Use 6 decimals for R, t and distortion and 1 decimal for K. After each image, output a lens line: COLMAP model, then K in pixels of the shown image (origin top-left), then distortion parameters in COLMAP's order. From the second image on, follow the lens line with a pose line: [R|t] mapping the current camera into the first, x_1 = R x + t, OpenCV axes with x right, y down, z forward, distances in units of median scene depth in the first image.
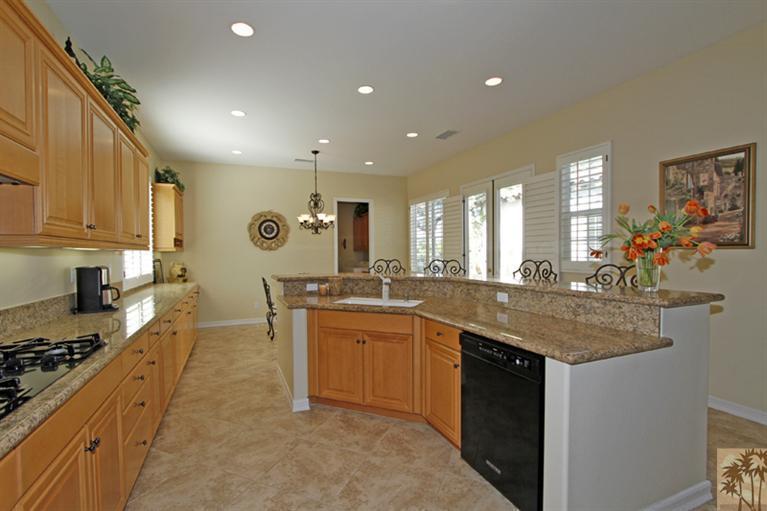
lens RADIAL K [[357.6, 0, 377.5], [0, 357.6, 258.3], [0, 0, 1]] dist [-0.012730, 0.002172]
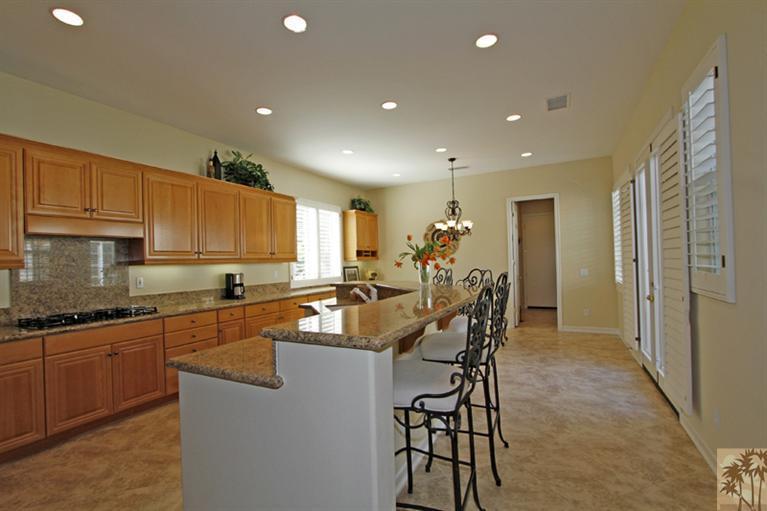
lens RADIAL K [[357.6, 0, 380.8], [0, 357.6, 258.7], [0, 0, 1]] dist [-0.012730, 0.002172]
pose [[0.647272, -0.019898, -0.761999, 0.459344], [0.013551, 0.999802, -0.014598, -0.005395], [0.762138, -0.000877, 0.647413, 0.190043]]
